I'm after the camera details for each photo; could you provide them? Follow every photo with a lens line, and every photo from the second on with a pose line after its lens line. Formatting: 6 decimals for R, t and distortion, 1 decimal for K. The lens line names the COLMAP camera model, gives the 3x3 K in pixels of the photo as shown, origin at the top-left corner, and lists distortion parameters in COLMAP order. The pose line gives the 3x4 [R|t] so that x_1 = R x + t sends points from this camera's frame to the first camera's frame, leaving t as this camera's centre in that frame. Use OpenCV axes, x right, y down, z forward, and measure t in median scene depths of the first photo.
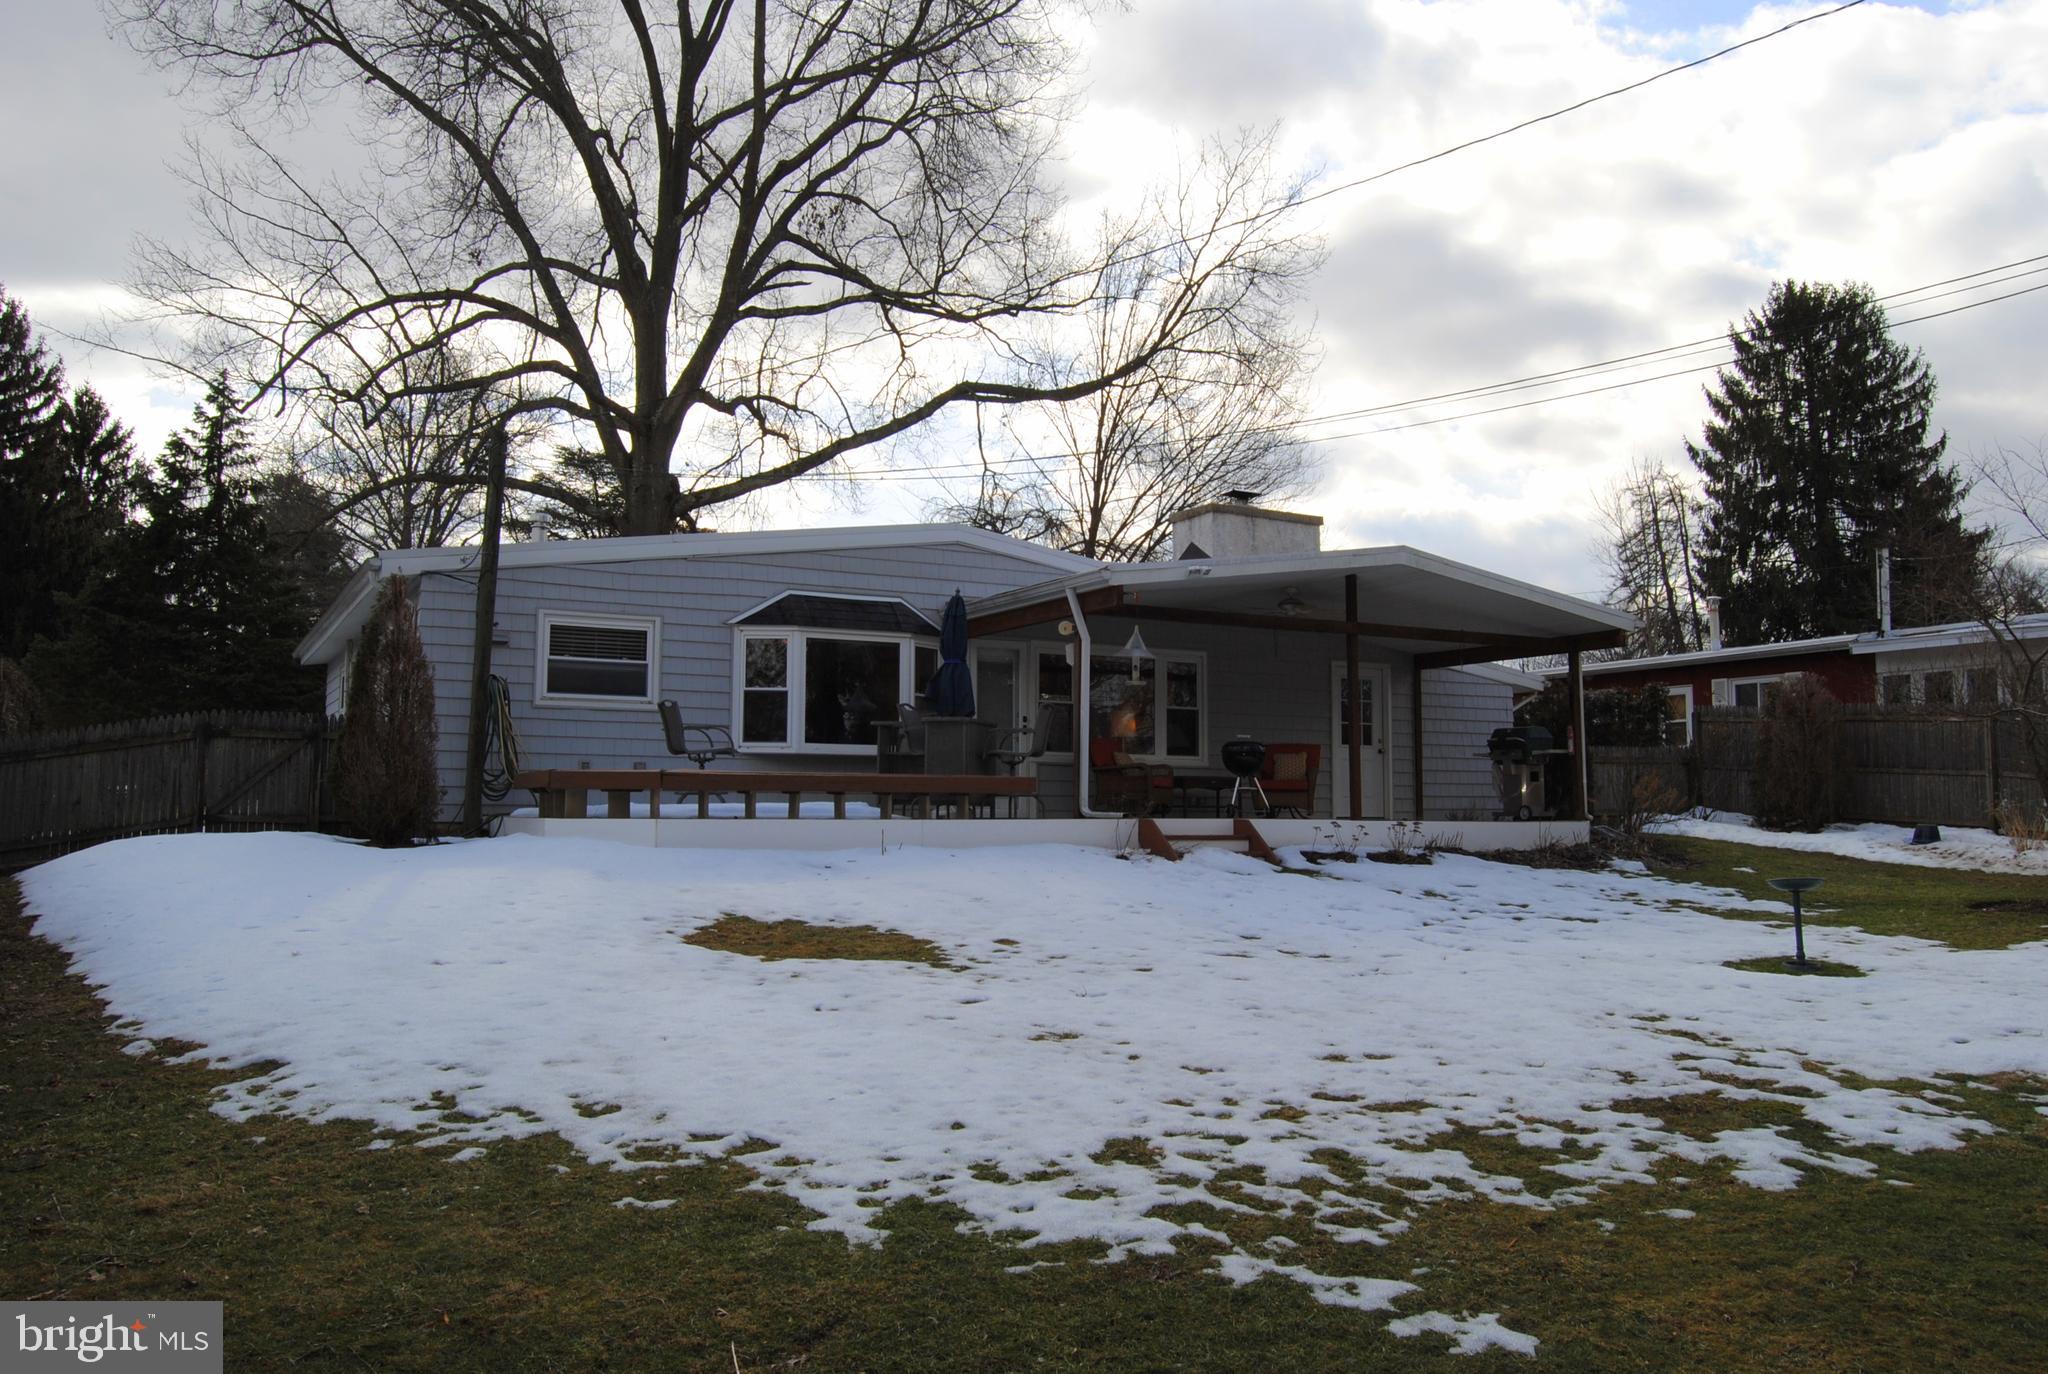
lens RADIAL K [[1612.5, 0, 1032.1], [0, 1612.5, 677.3], [0, 0, 1]] dist [-0.097235, 0.039281]
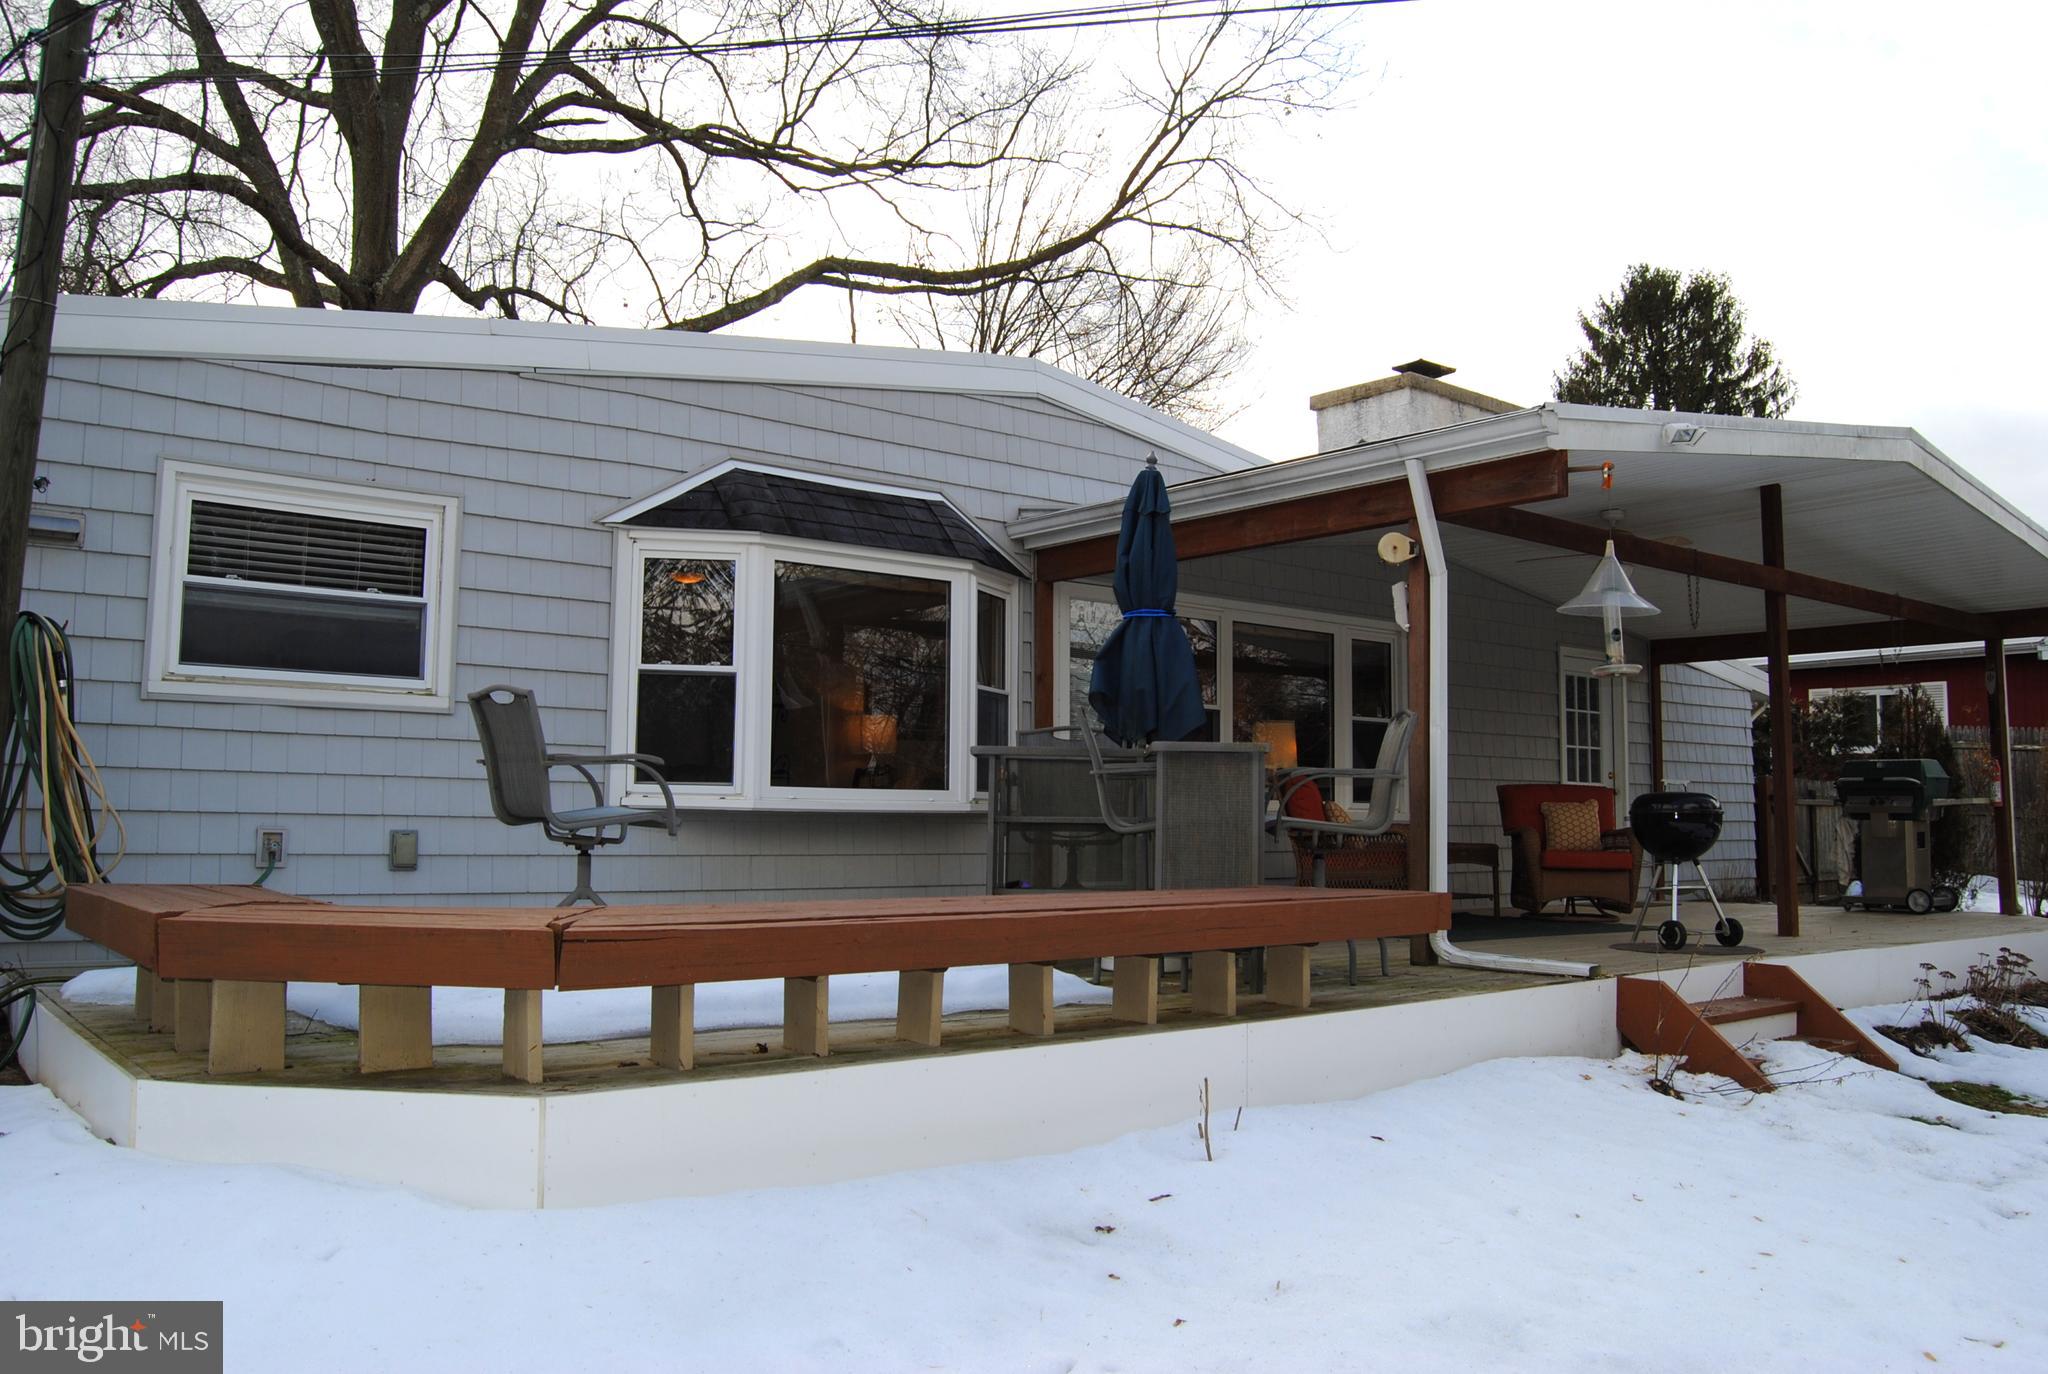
lens RADIAL K [[1612.5, 0, 1032.1], [0, 1612.5, 677.3], [0, 0, 1]] dist [-0.097235, 0.039281]
pose [[0.983235, 0.021184, 0.181107, -0.144307], [-0.021211, 0.999773, -0.001787, 0.008280], [-0.181103, -0.002084, 0.983462, 0.505255]]
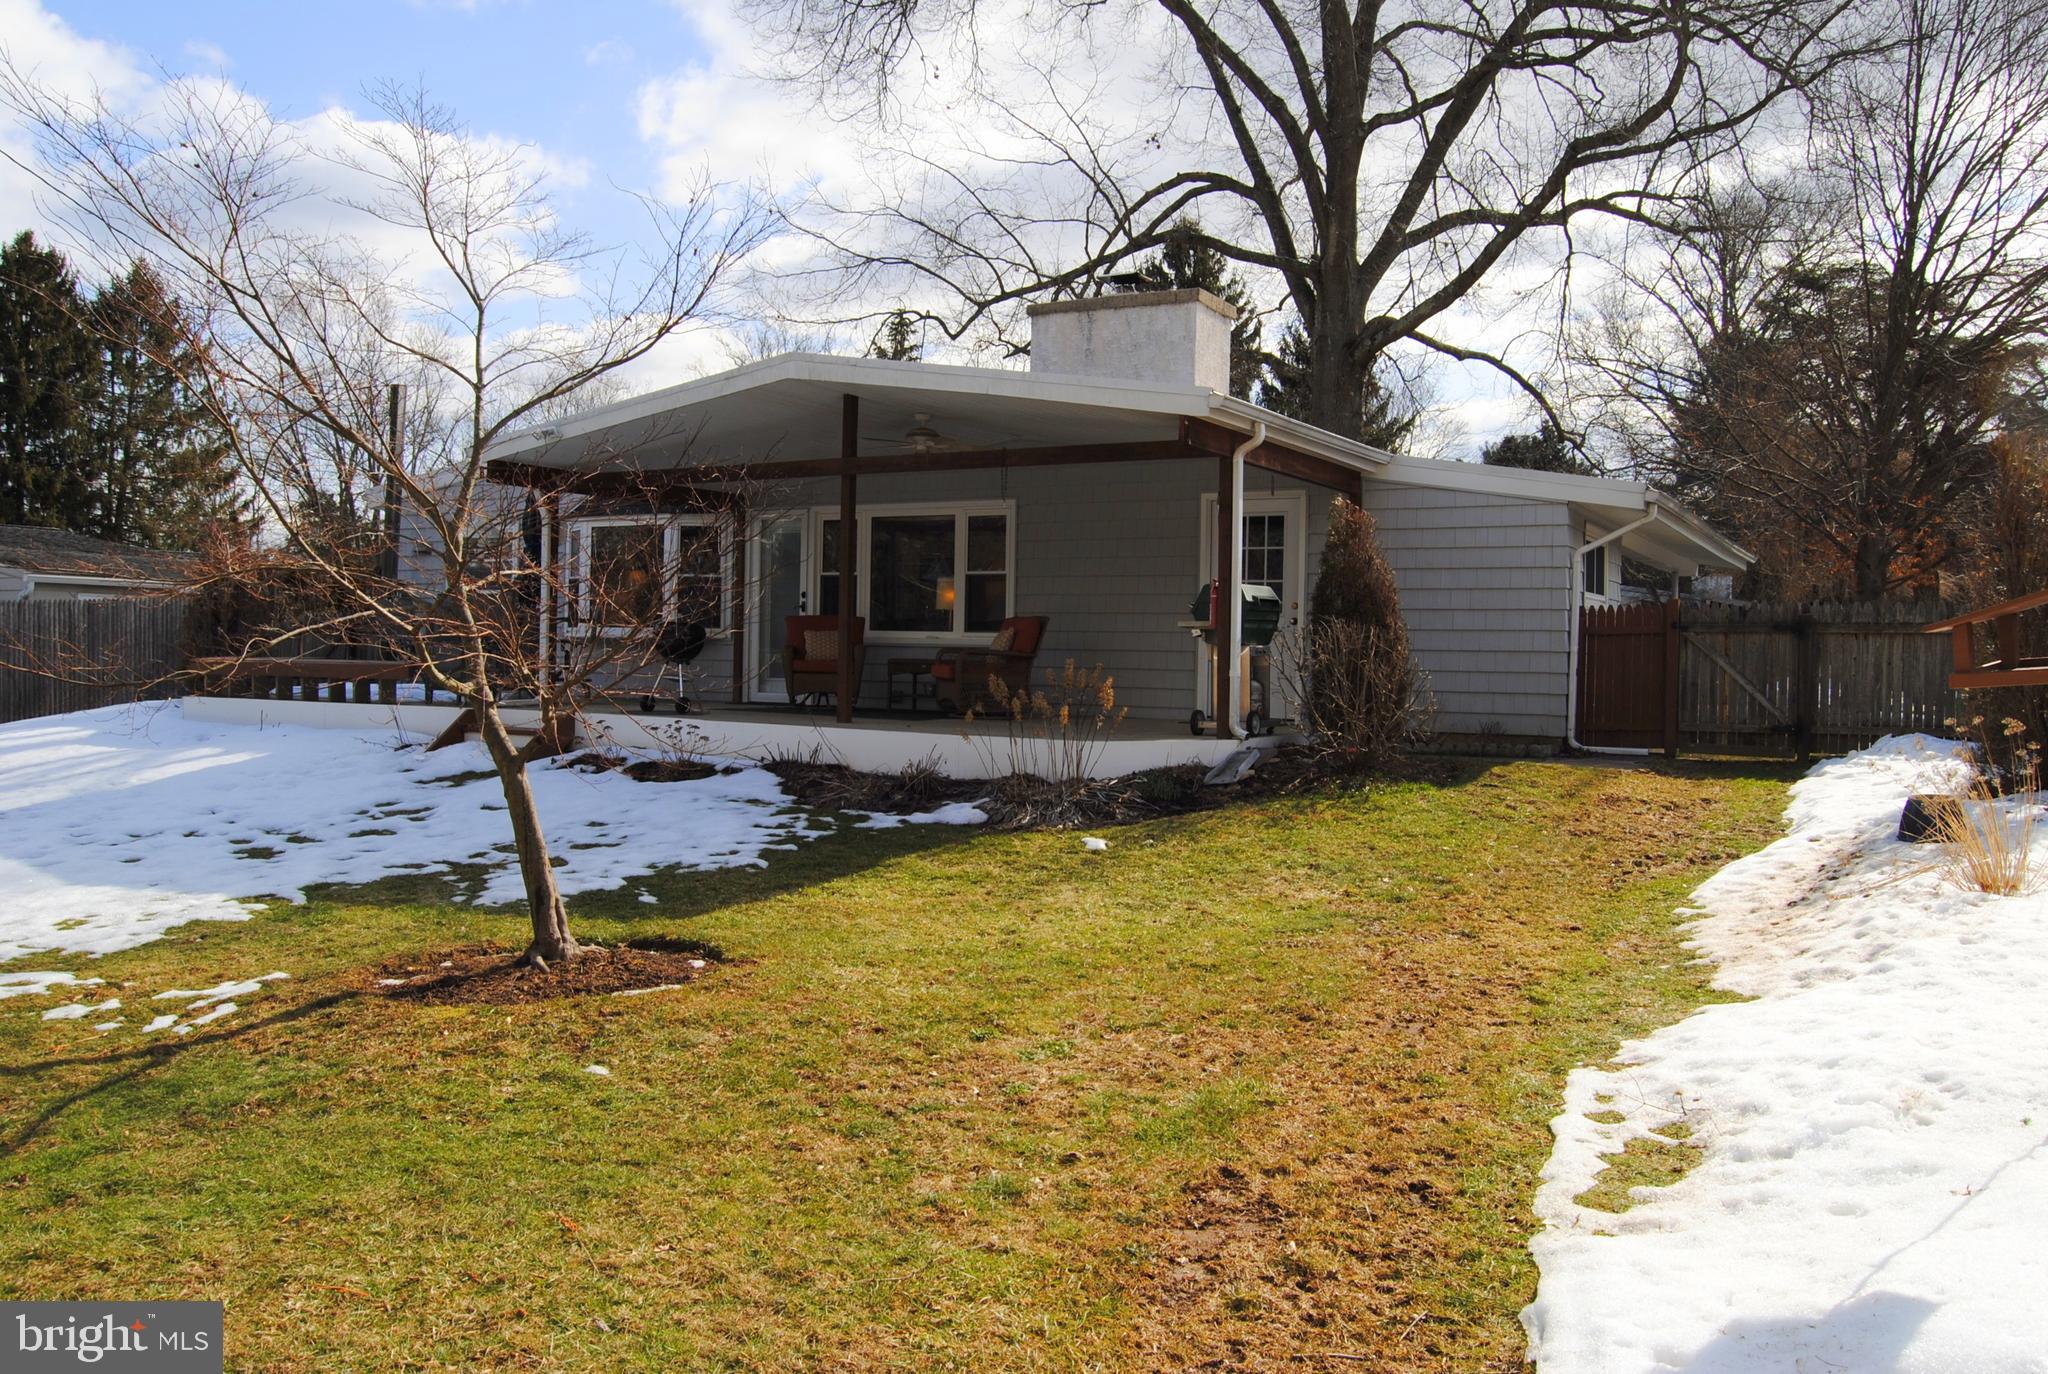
lens RADIAL K [[1619.0, 0, 1041.8], [0, 1619.0, 672.4], [0, 0, 1]] dist [-0.083858, 0.013898]
pose [[0.536275, 0.013172, -0.843941, 0.871204], [0.054699, 0.997234, 0.050323, 0.032208], [0.842269, -0.073150, 0.534071, 0.651858]]
